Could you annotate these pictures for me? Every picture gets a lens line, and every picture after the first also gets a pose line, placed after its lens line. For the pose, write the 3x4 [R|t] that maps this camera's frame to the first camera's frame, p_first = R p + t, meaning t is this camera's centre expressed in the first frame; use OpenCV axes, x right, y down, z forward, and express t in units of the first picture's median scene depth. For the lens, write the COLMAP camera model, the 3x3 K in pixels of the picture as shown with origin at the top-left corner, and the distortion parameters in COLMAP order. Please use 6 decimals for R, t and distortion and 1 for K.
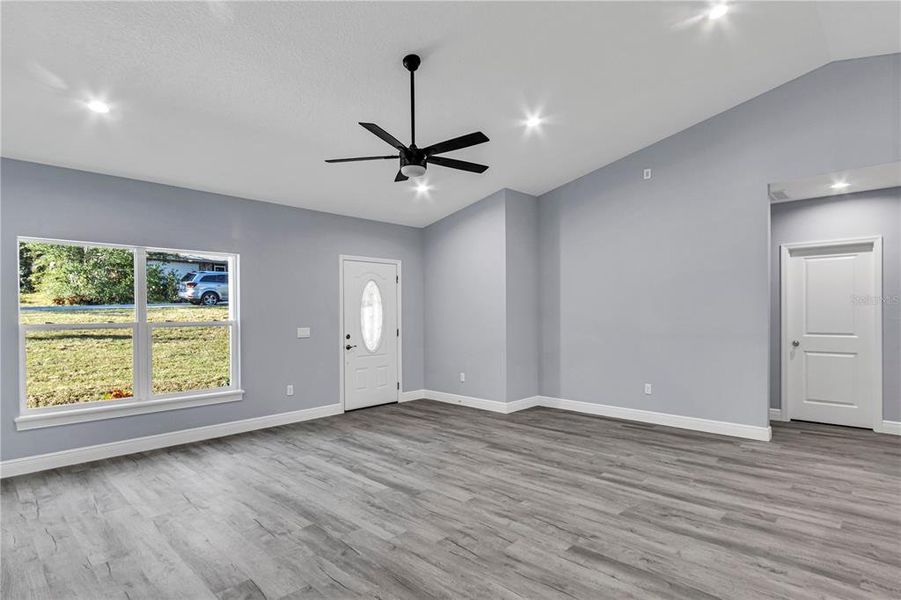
lens RADIAL K [[465.5, 0, 452.2], [0, 465.5, 323.5], [0, 0, 1]] dist [0.005658, -0.001777]
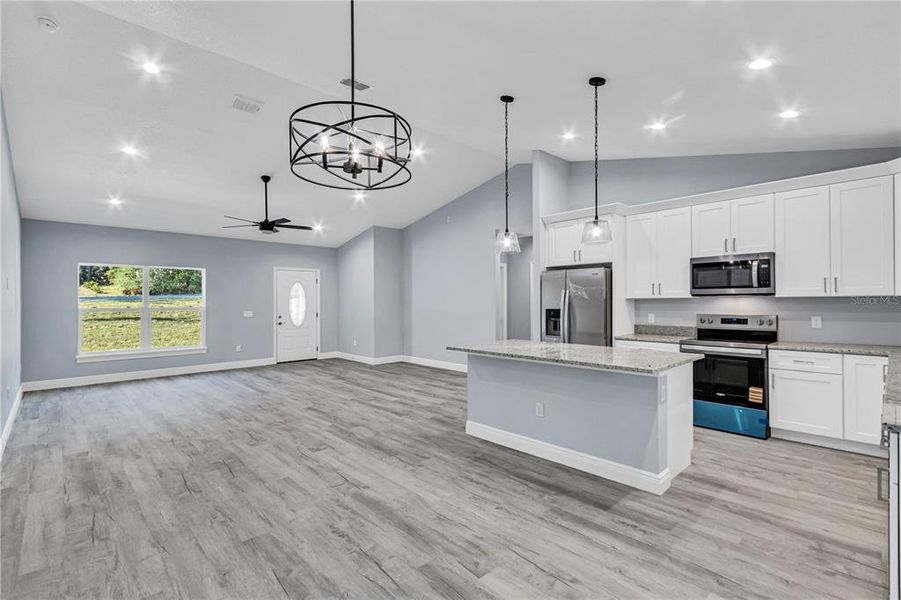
lens RADIAL K [[412.8, 0, 451.7], [0, 412.8, 303.0], [0, 0, 1]] dist [0.001726, -0.000254]
pose [[0.999009, 0.004240, -0.044316, 0.585360], [-0.005189, 0.999759, -0.021336, 0.009955], [0.044215, 0.021545, 0.998790, -0.544847]]
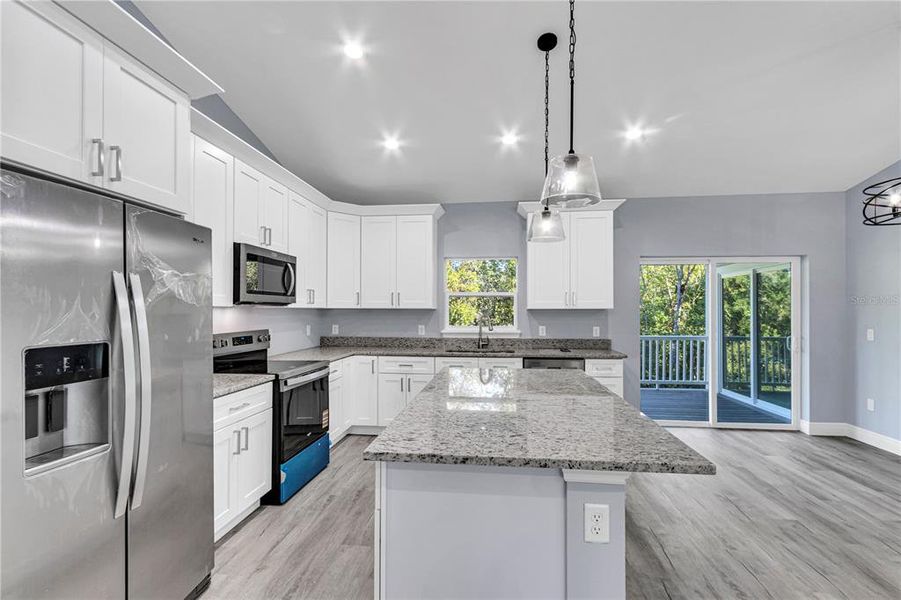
lens RADIAL K [[412.8, 0, 451.6], [0, 412.8, 311.0], [0, 0, 1]] dist [0.001726, -0.000254]
pose [[-0.614845, 0.006708, 0.788620, 0.437621], [0.022568, 0.999704, 0.009092, -0.019619], [-0.788325, 0.023388, -0.614814, 0.599440]]
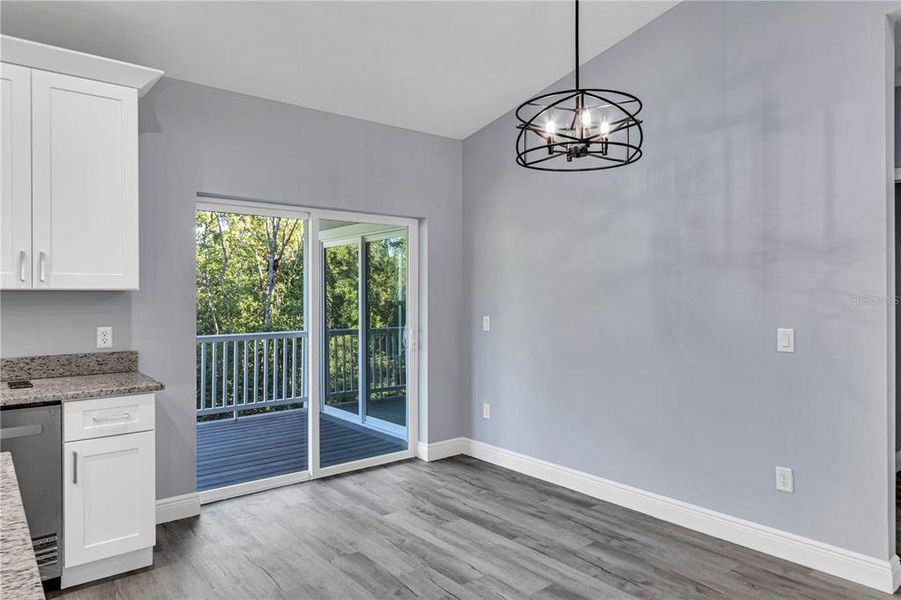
lens RADIAL K [[576.7, 0, 464.2], [0, 576.7, 283.2], [0, 0, 1]] dist [0.005207, -0.002227]
pose [[-0.996273, 0.012420, 0.085356, 0.532643], [0.012765, 0.999912, 0.003497, -0.012987], [-0.085305, 0.004574, -0.996344, 0.346467]]
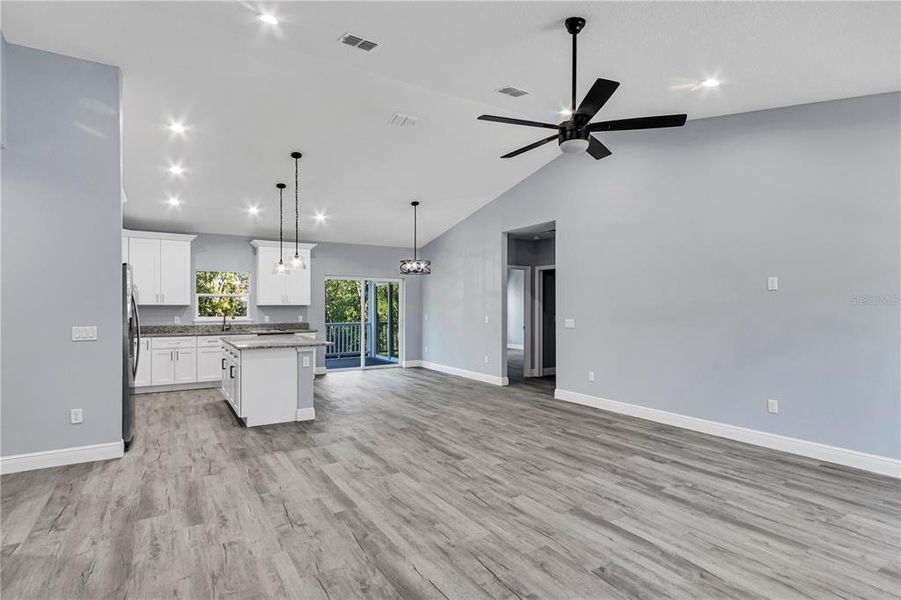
lens RADIAL K [[465.5, 0, 462.3], [0, 465.5, 299.1], [0, 0, 1]] dist [0.005658, -0.001777]
pose [[-0.976015, 0.012026, 0.217372, -0.049776], [0.013617, 0.999890, 0.005824, -0.034968], [-0.217278, 0.008645, -0.976071, 1.422676]]
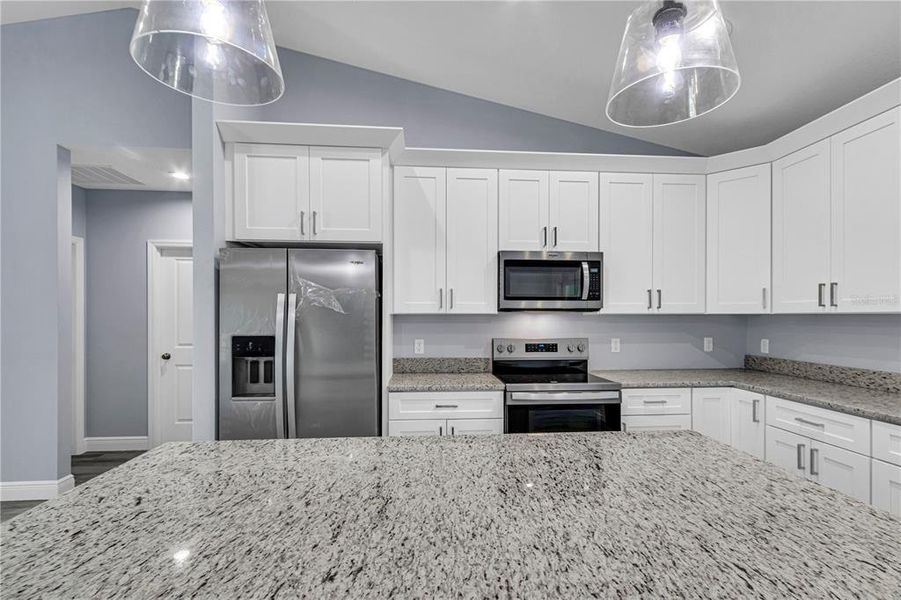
lens RADIAL K [[412.8, 0, 455.9], [0, 412.8, 315.9], [0, 0, 1]] dist [0.001726, -0.000254]
pose [[0.654501, 0.010757, 0.755984, 0.599069], [0.011736, 0.999634, -0.024385, -0.008769], [-0.755970, 0.024832, 0.654135, 0.112117]]
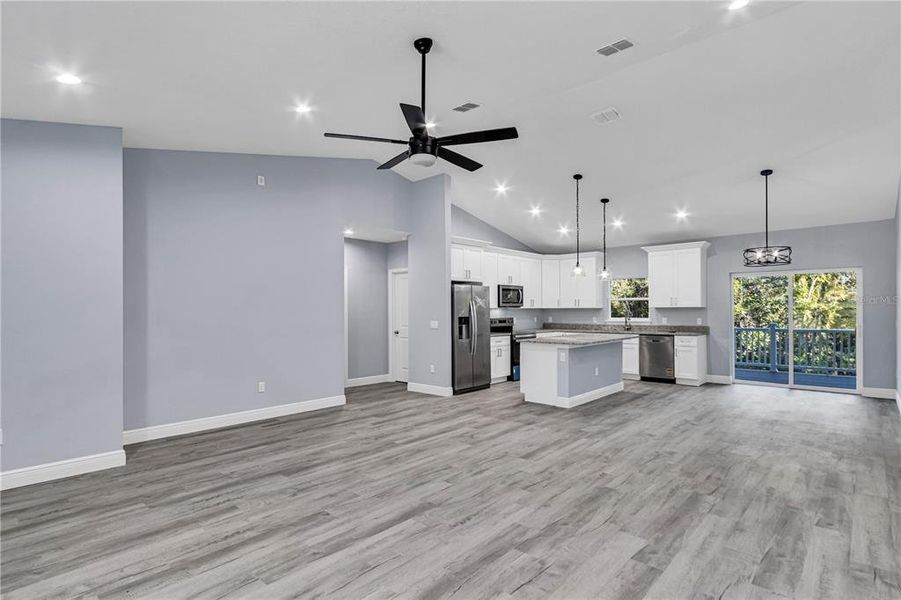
lens RADIAL K [[465.5, 0, 454.9], [0, 465.5, 307.2], [0, 0, 1]] dist [0.005658, -0.001777]
pose [[-0.038961, 0.013590, 0.999148, -0.758403], [0.029170, 0.999497, -0.012457, -0.013385], [-0.998815, 0.028660, -0.039337, 0.725666]]
